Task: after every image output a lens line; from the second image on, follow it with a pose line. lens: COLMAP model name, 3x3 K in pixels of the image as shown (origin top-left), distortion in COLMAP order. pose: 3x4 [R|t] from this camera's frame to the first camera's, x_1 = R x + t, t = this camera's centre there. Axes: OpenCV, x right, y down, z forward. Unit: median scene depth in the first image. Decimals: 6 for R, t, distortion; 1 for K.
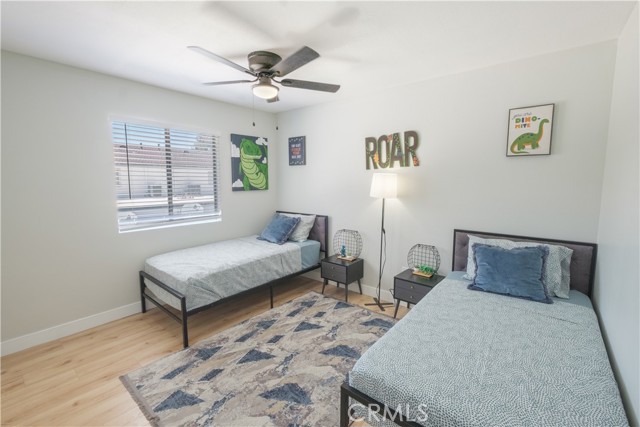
lens RADIAL K [[281.0, 0, 314.7], [0, 281.0, 208.0], [0, 0, 1]] dist [-0.001347, 0.000140]
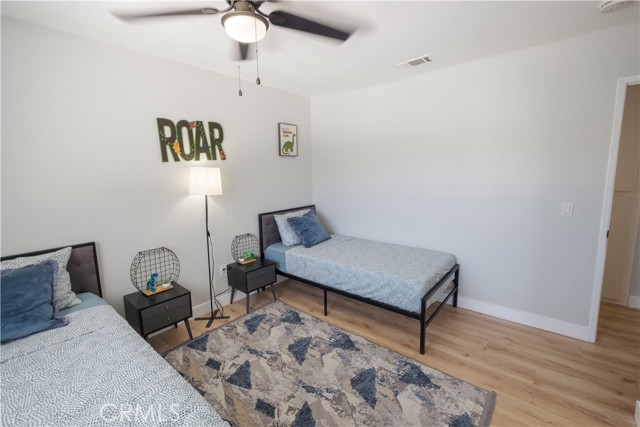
lens RADIAL K [[281.0, 0, 314.7], [0, 281.0, 208.0], [0, 0, 1]] dist [-0.001347, 0.000140]
pose [[0.008541, -0.134830, 0.990832, -0.632921], [0.126127, 0.983100, 0.132691, -0.073456], [-0.991977, 0.123837, 0.025403, 0.677185]]
